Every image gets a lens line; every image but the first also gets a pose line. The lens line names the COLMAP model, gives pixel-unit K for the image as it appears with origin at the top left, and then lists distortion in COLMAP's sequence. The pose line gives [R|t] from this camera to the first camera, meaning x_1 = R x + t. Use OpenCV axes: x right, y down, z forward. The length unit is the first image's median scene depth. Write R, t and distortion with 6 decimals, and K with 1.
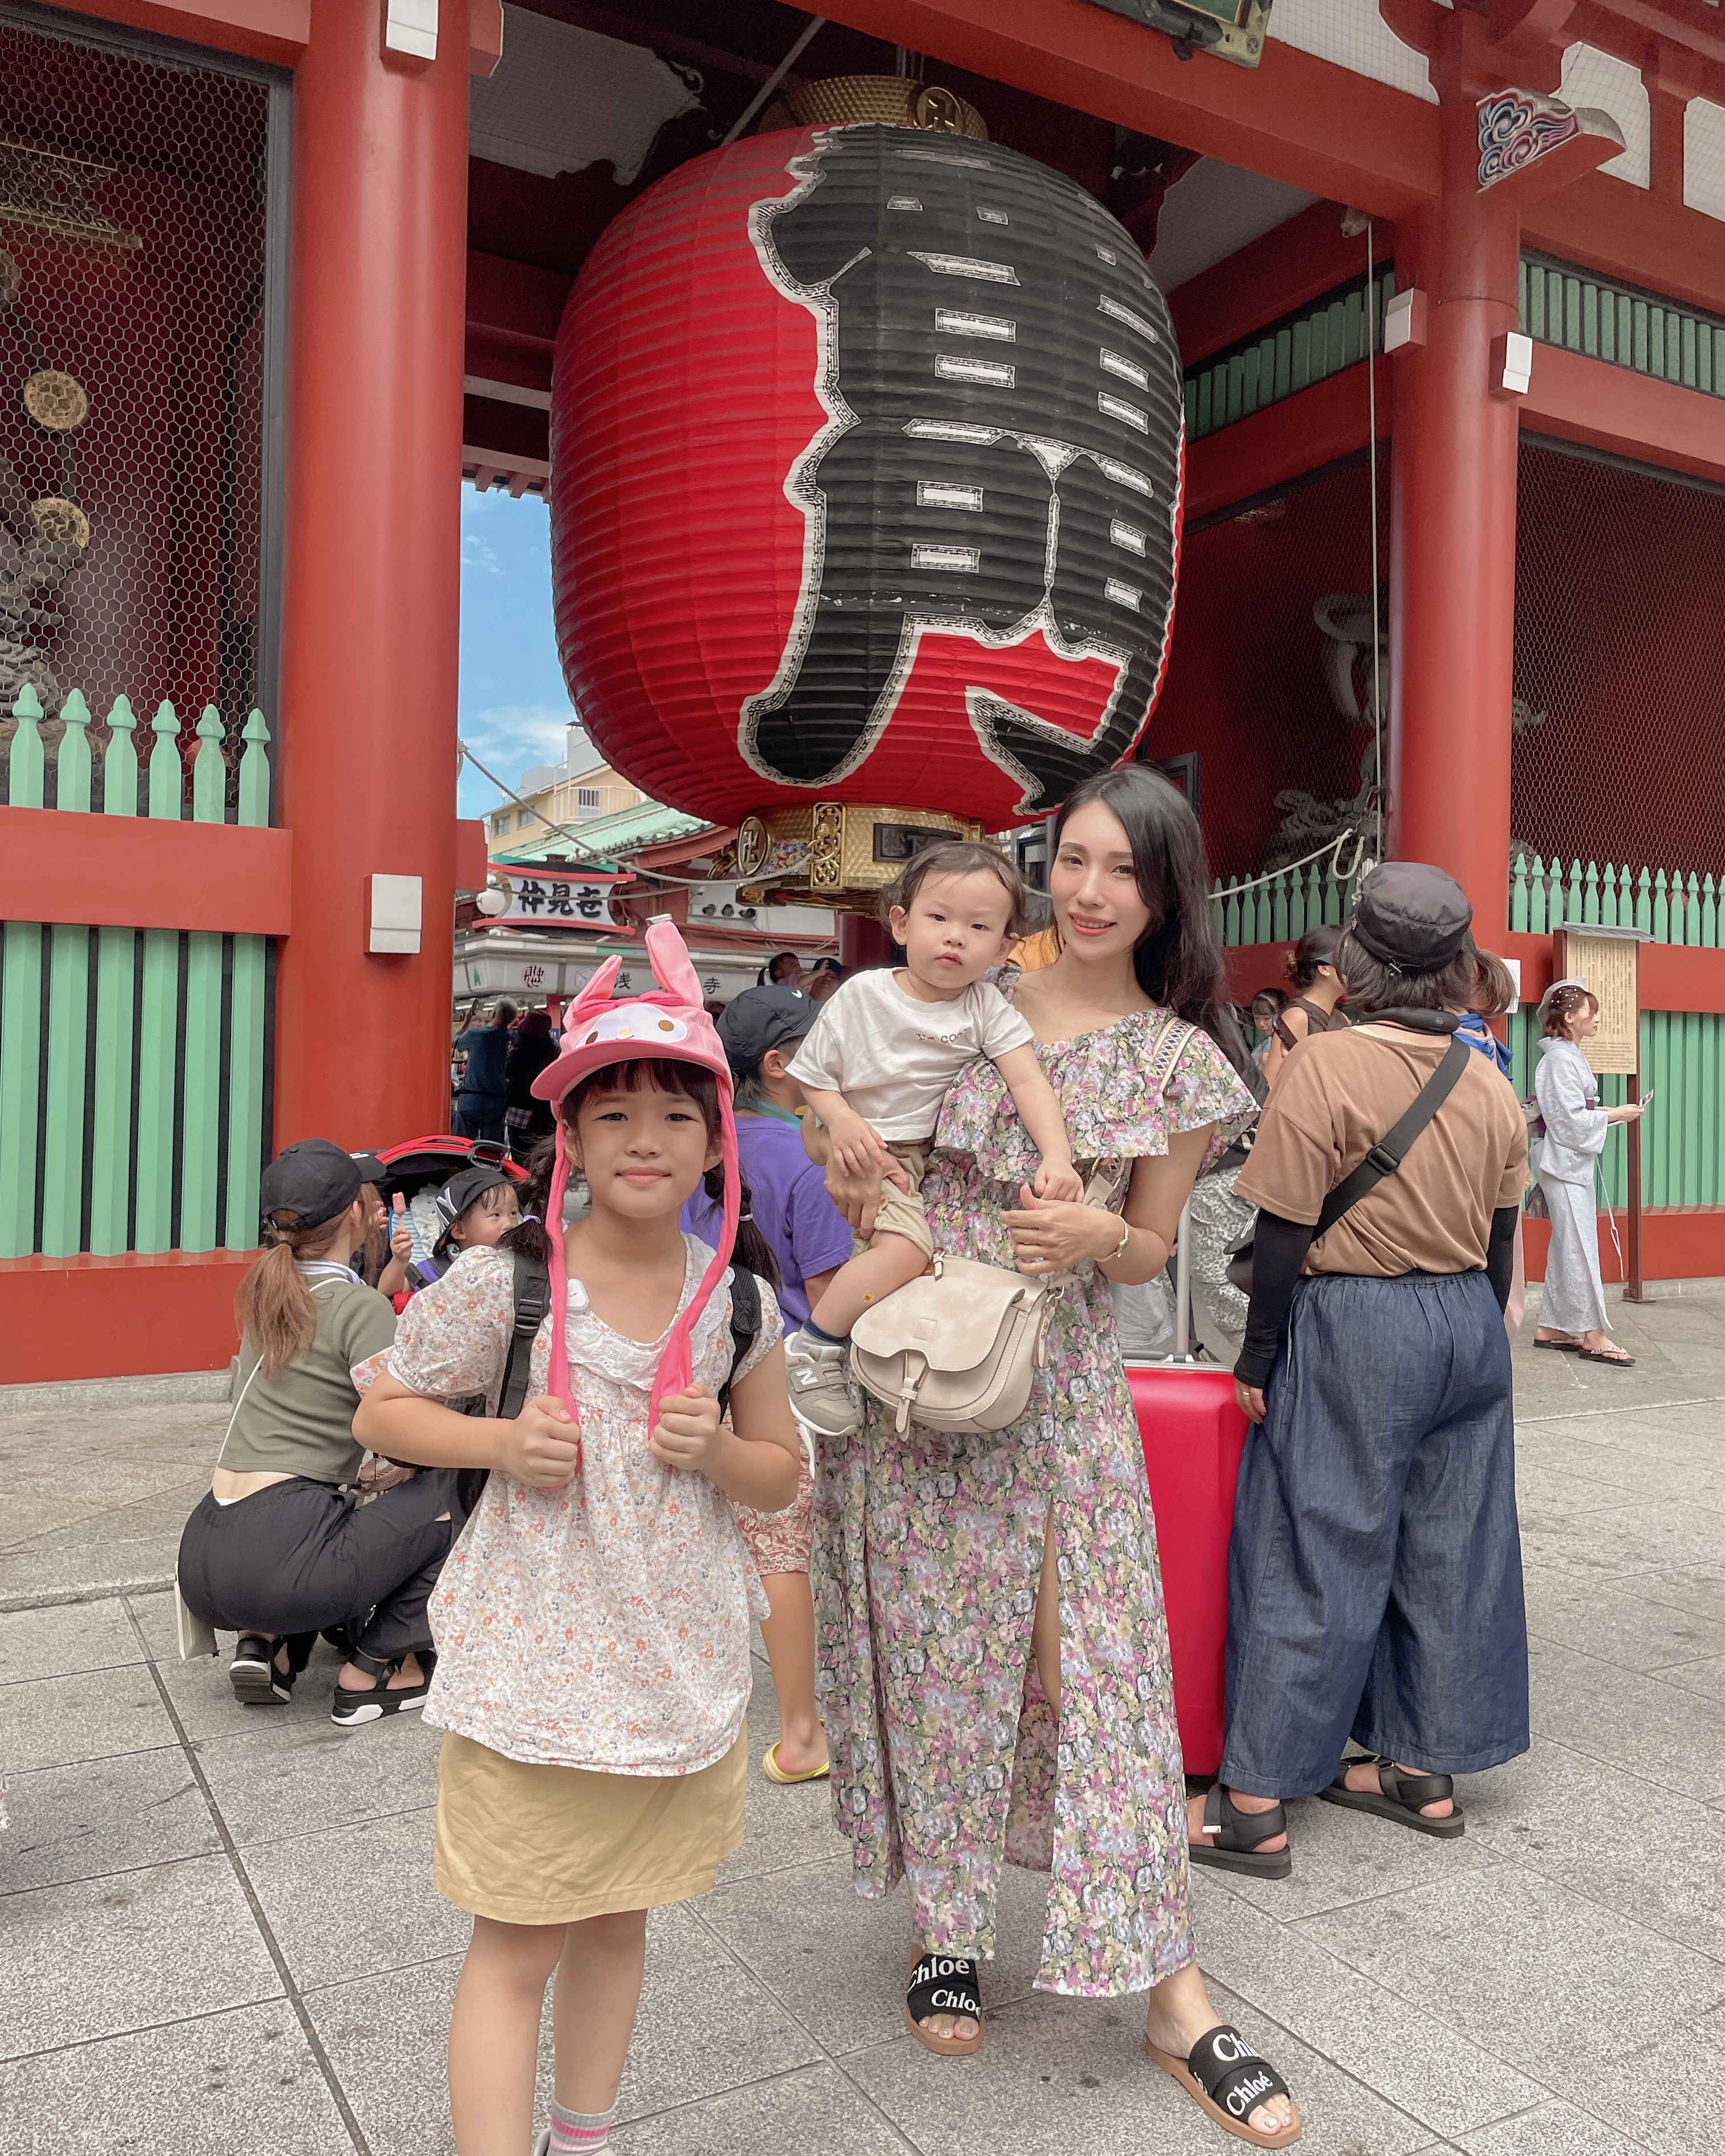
lens RADIAL K [[1746.8, 0, 872.7], [0, 1746.8, 1024.7], [0, 0, 1]] dist [0.050383, -0.007962]
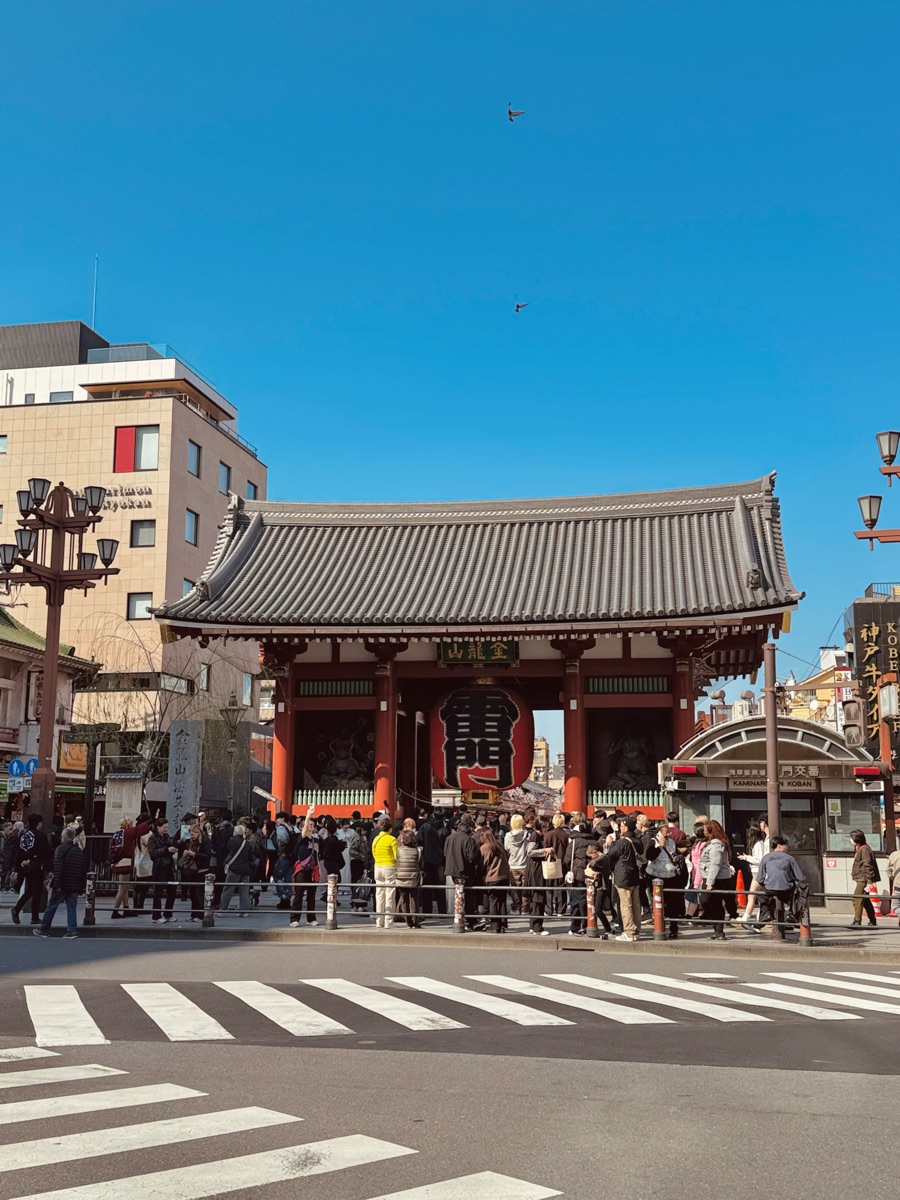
lens RADIAL K [[1270.5, 0, 450.0], [0, 1270.5, 600.0], [0, 0, 1]] dist [0.061628, 0.002643]
pose [[0.792288, -0.126085, -0.596978, 2.941312], [0.028996, 0.985091, -0.169575, -0.027451], [0.609458, 0.117042, 0.784131, -2.895747]]
